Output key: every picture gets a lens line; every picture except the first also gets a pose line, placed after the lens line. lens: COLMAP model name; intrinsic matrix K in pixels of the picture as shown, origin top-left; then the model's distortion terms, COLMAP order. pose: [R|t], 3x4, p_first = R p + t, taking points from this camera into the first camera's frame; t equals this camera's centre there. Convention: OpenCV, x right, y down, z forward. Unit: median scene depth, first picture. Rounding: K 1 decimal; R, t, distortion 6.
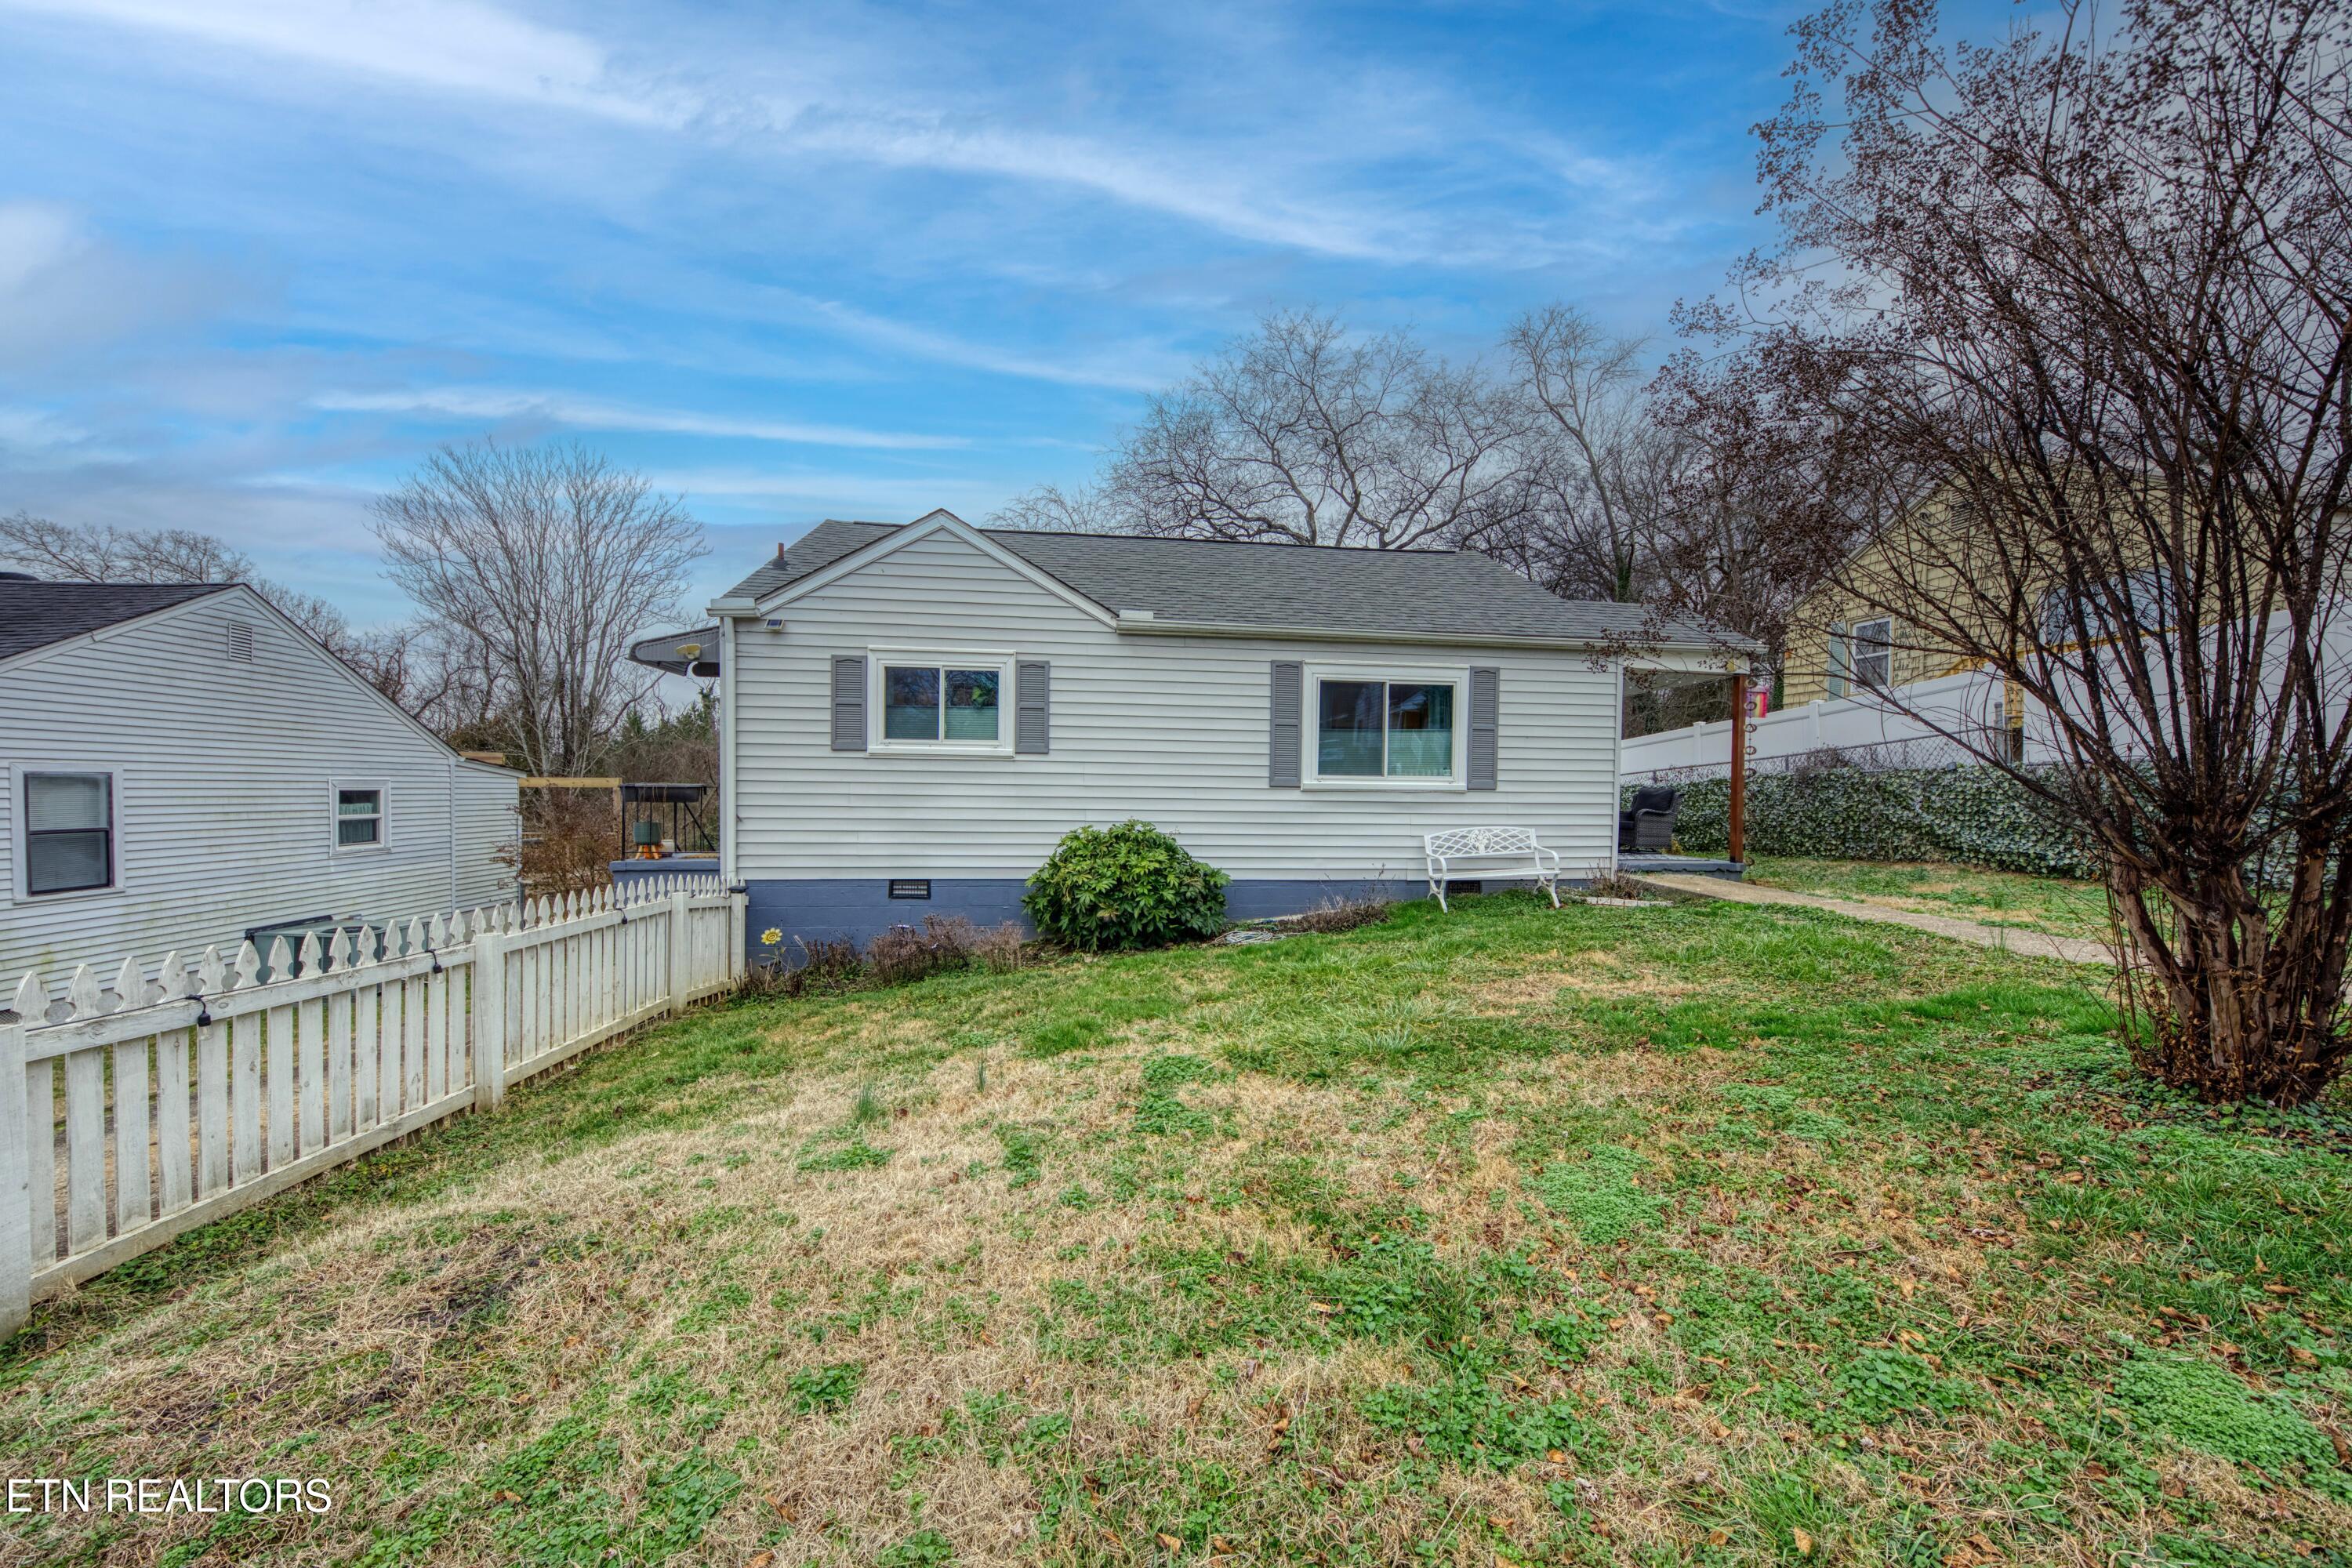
lens RADIAL K [[833.0, 0, 1168.2], [0, 833.0, 792.8], [0, 0, 1]] dist [0.001615, -0.000013]
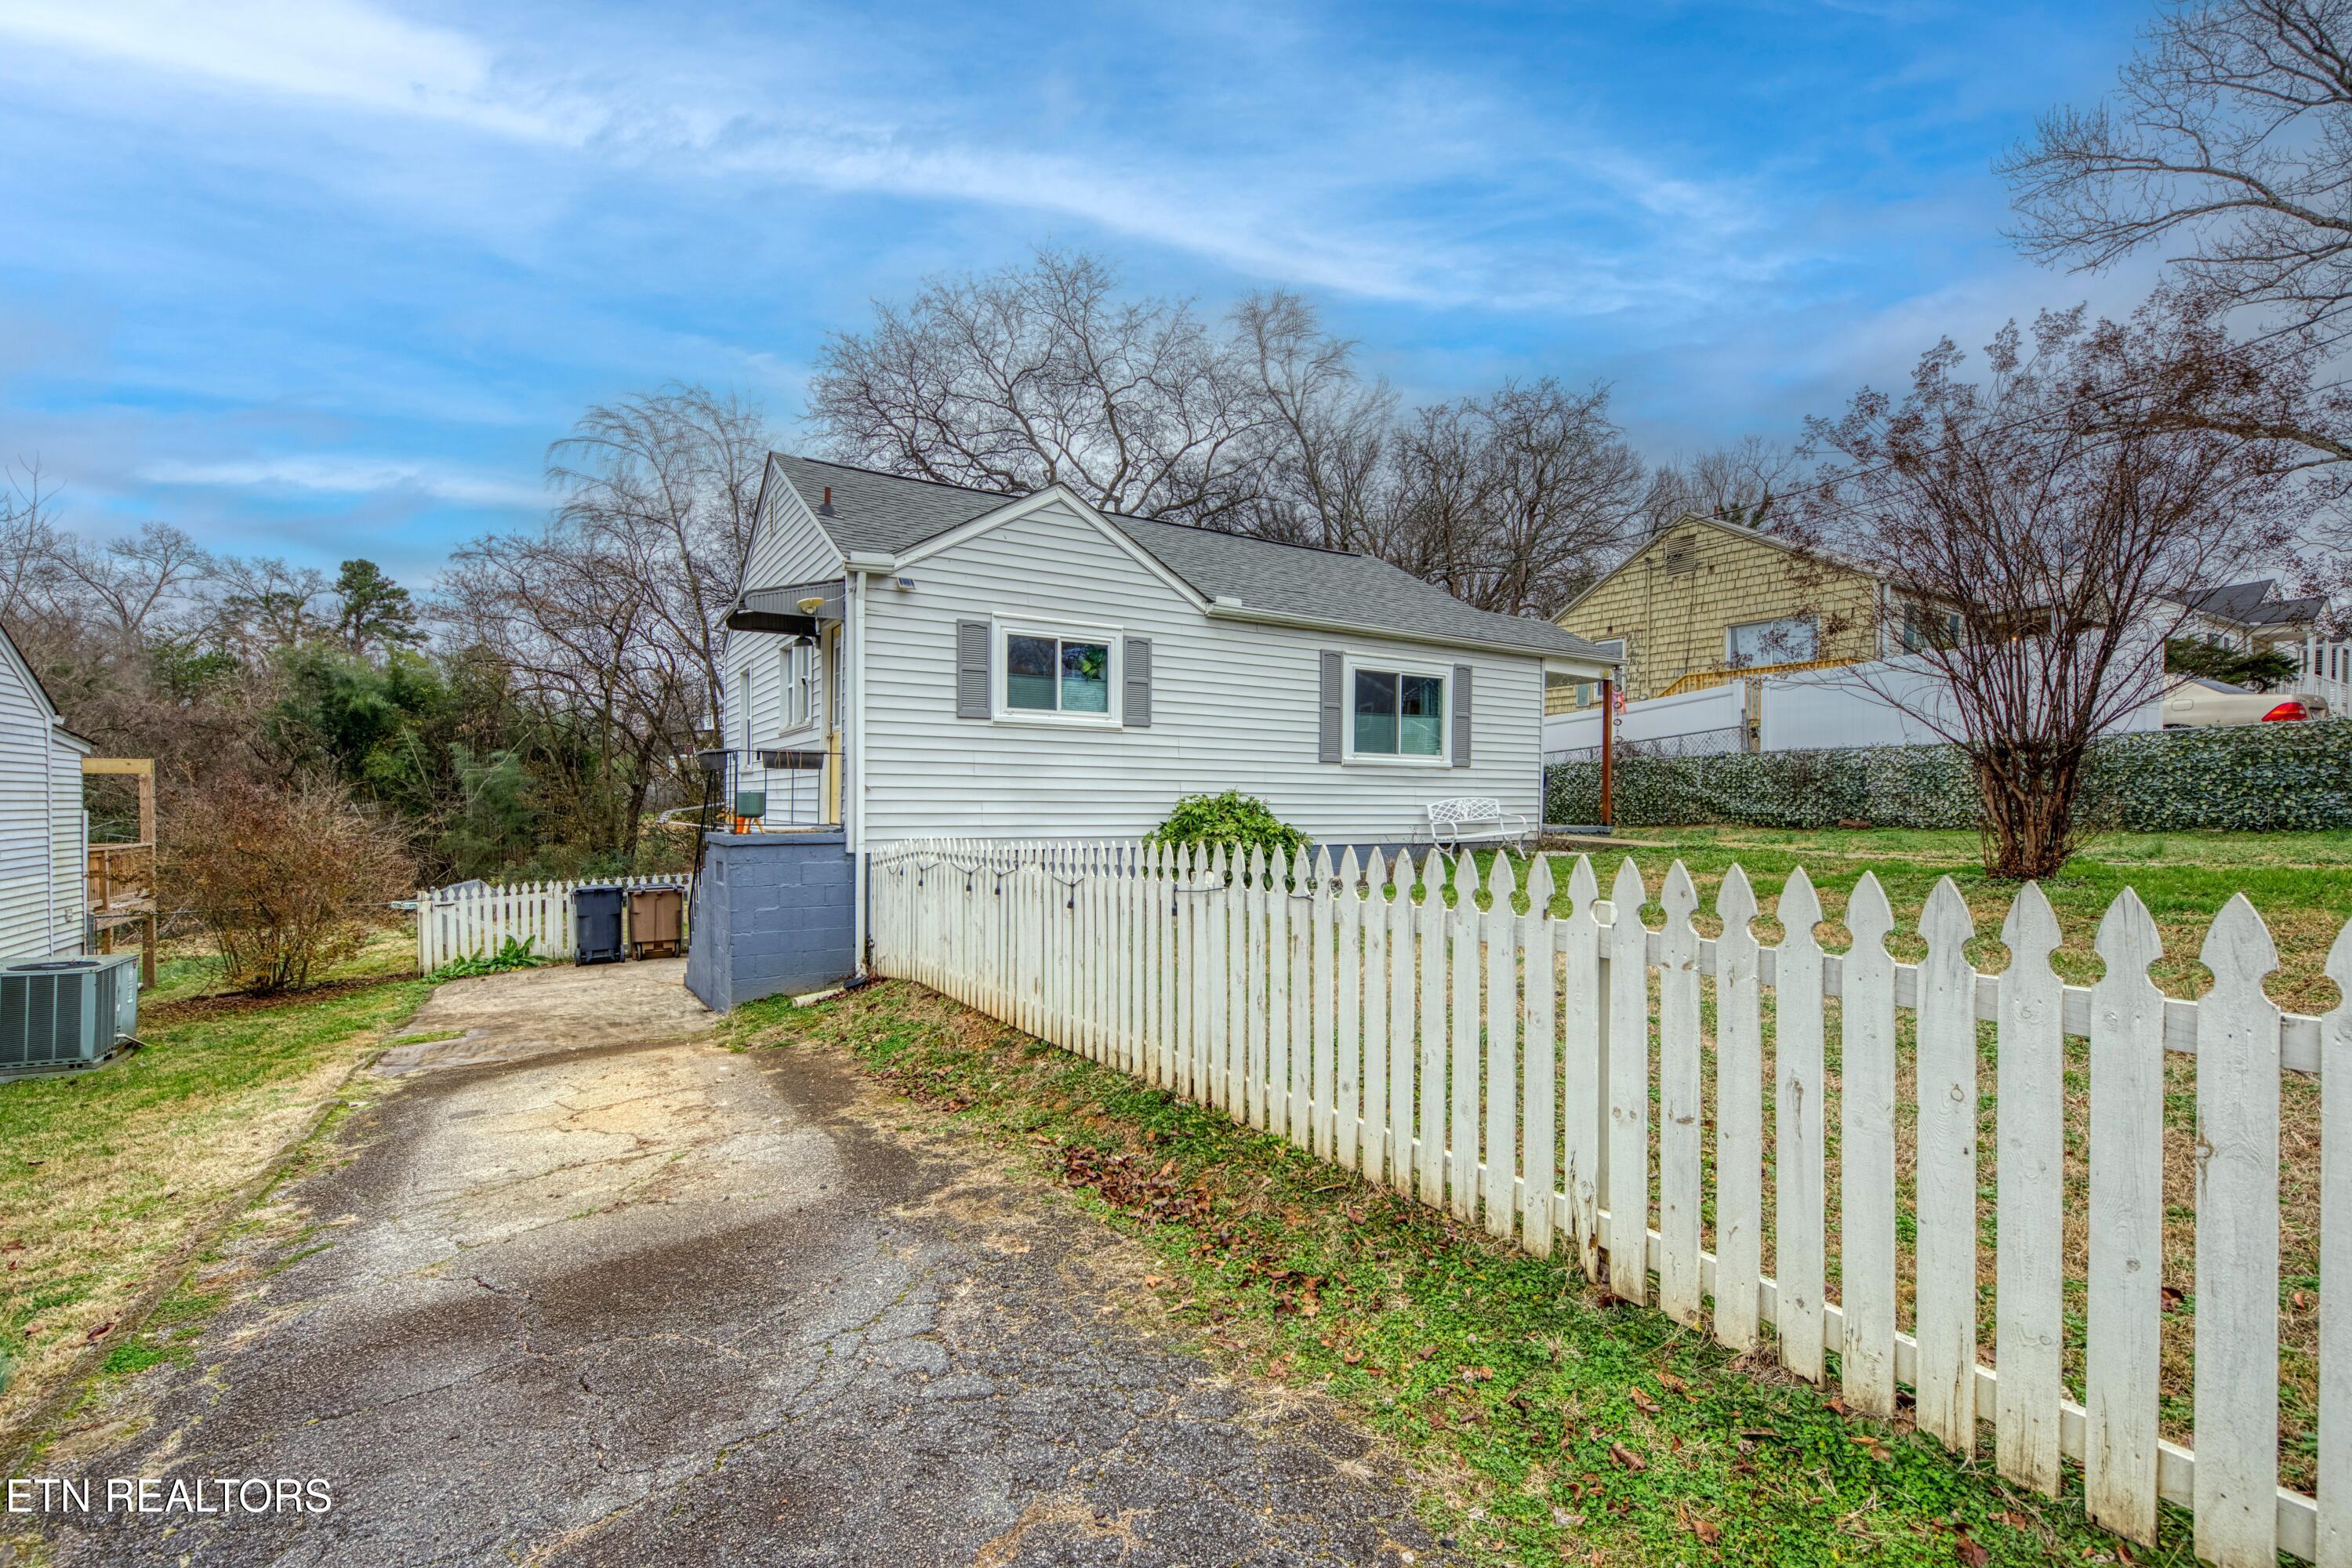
lens RADIAL K [[1036.1, 0, 1192.9], [0, 1036.1, 791.9], [0, 0, 1]] dist [-0.001450, 0.000264]
pose [[0.903923, -0.001152, 0.427694, -0.639756], [0.005011, 0.999956, -0.007896, 0.043879], [-0.427666, 0.009280, 0.903889, -0.190824]]
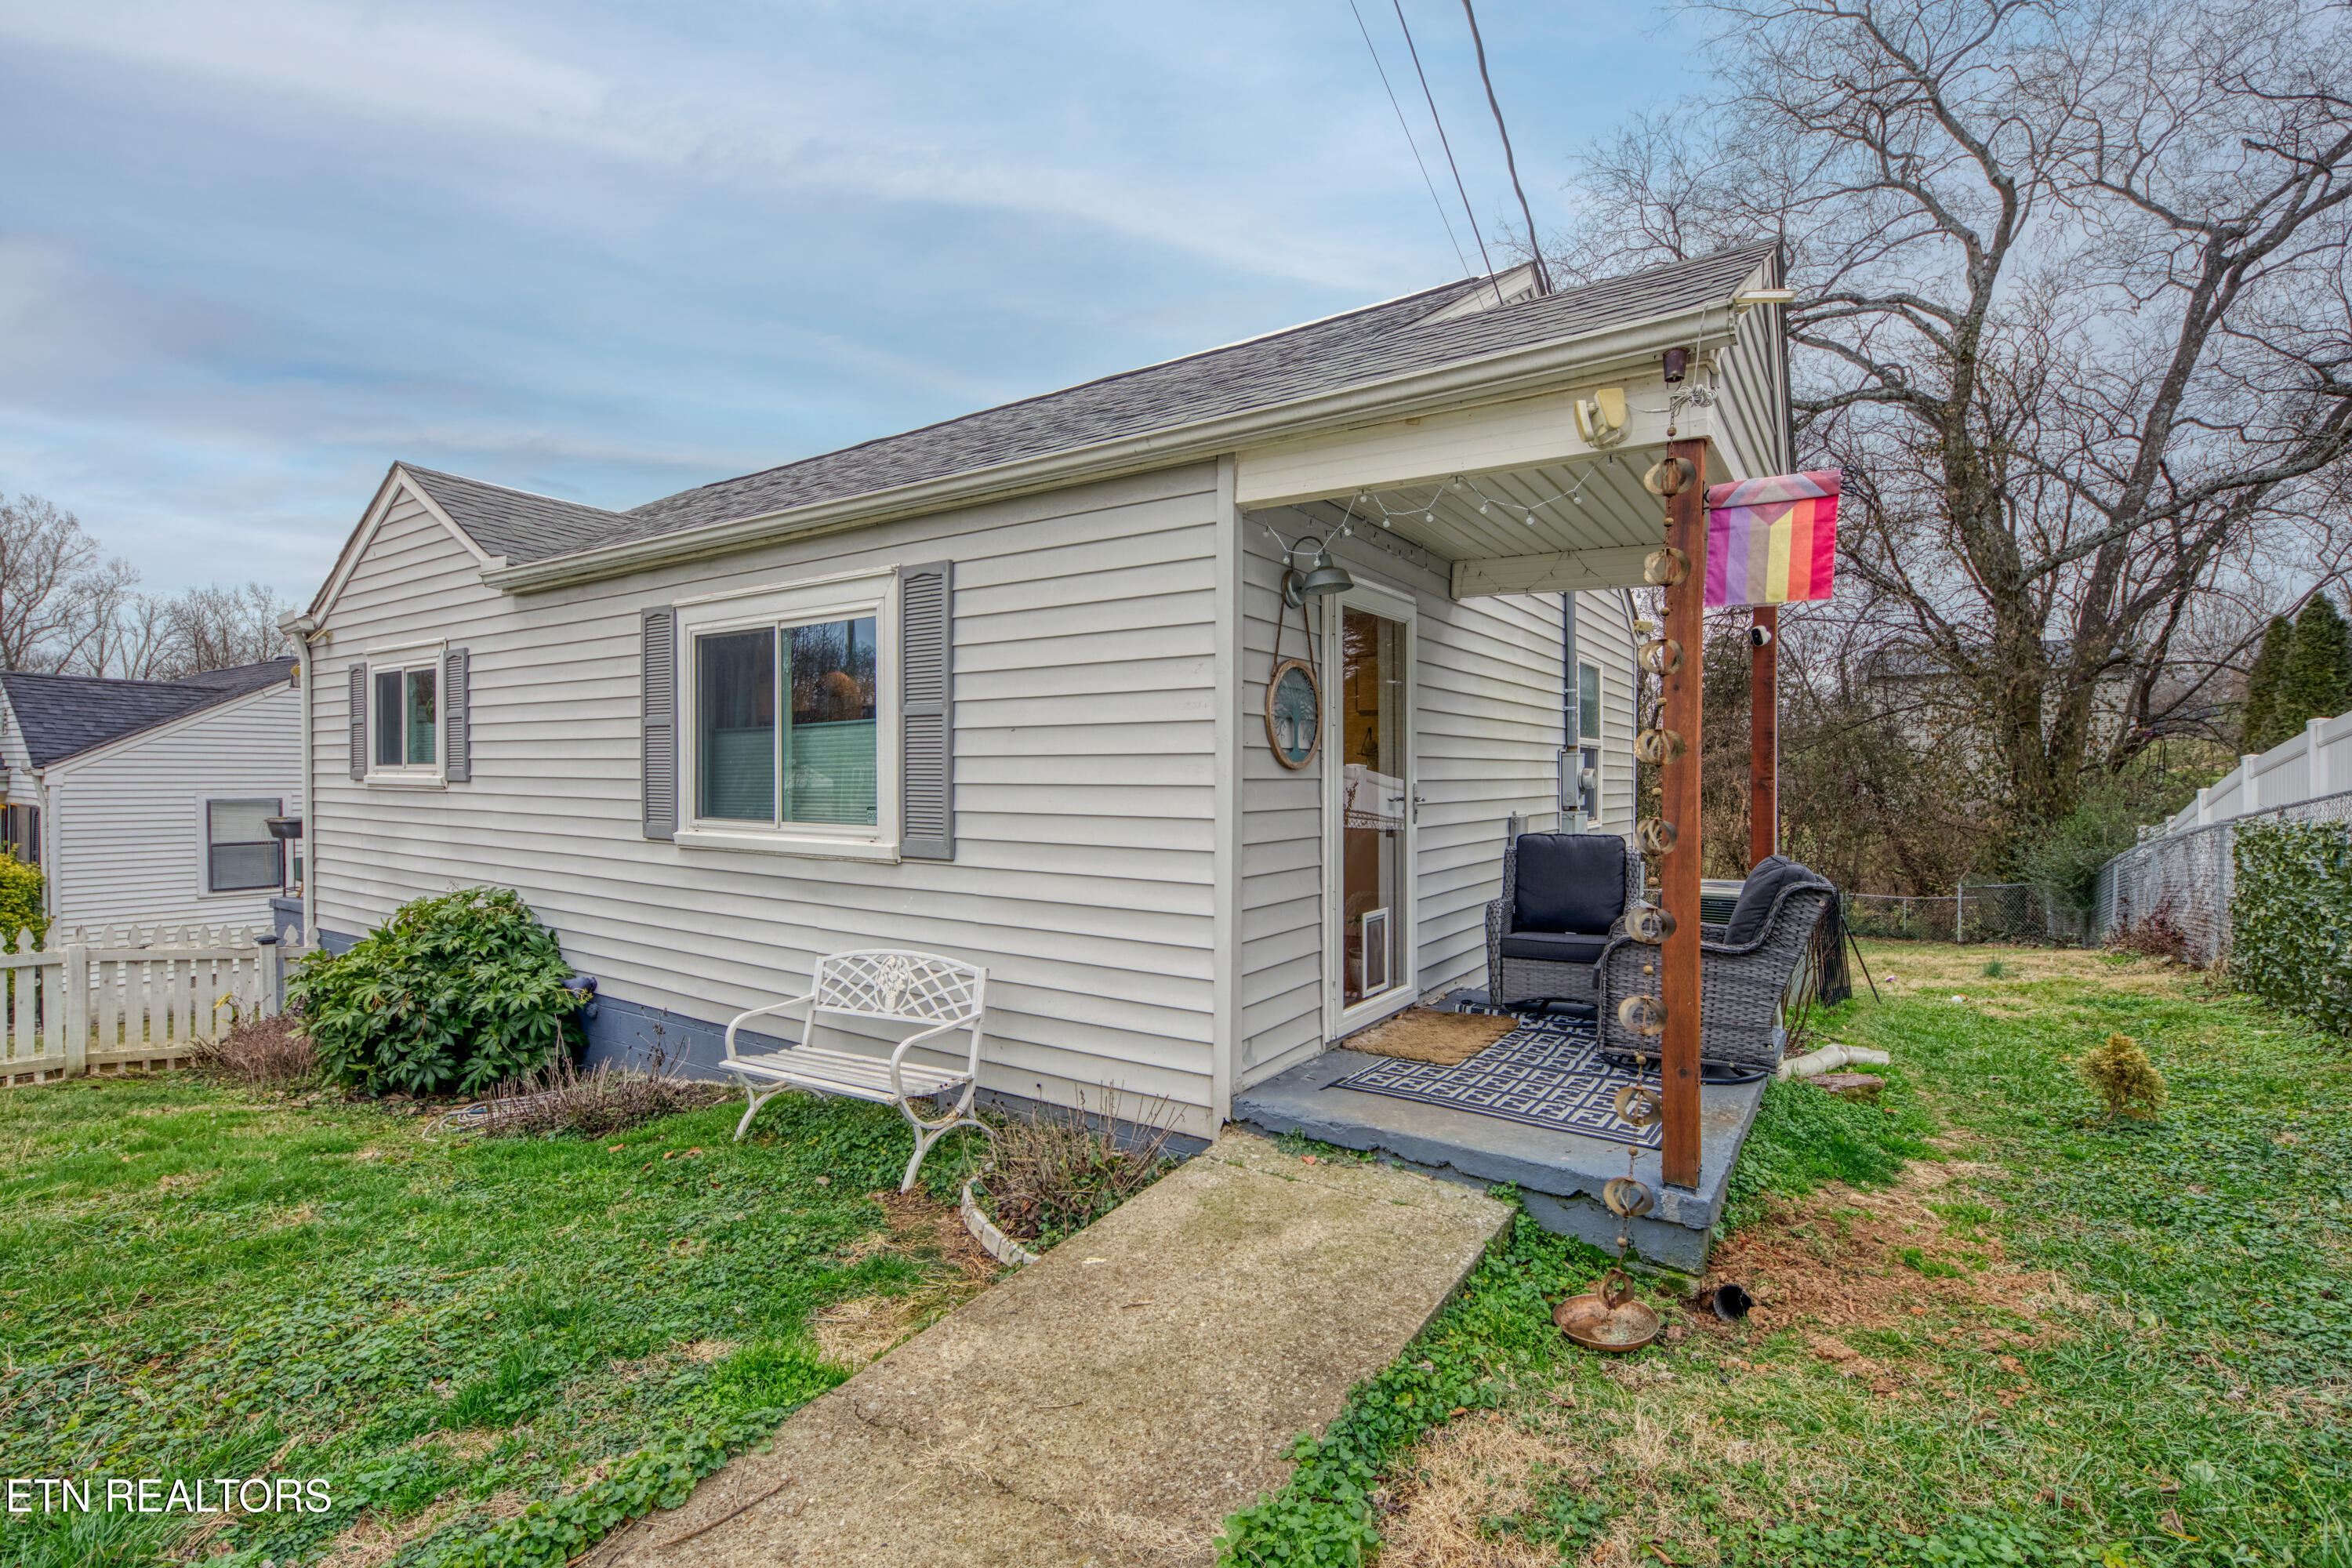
lens RADIAL K [[1036.1, 0, 1170.6], [0, 1036.1, 782.9], [0, 0, 1]] dist [-0.001450, 0.000264]
pose [[0.758985, -0.002858, -0.651102, 0.844245], [0.001034, 0.999994, -0.003184, -0.042514], [0.651107, 0.001744, 0.758984, 0.719486]]
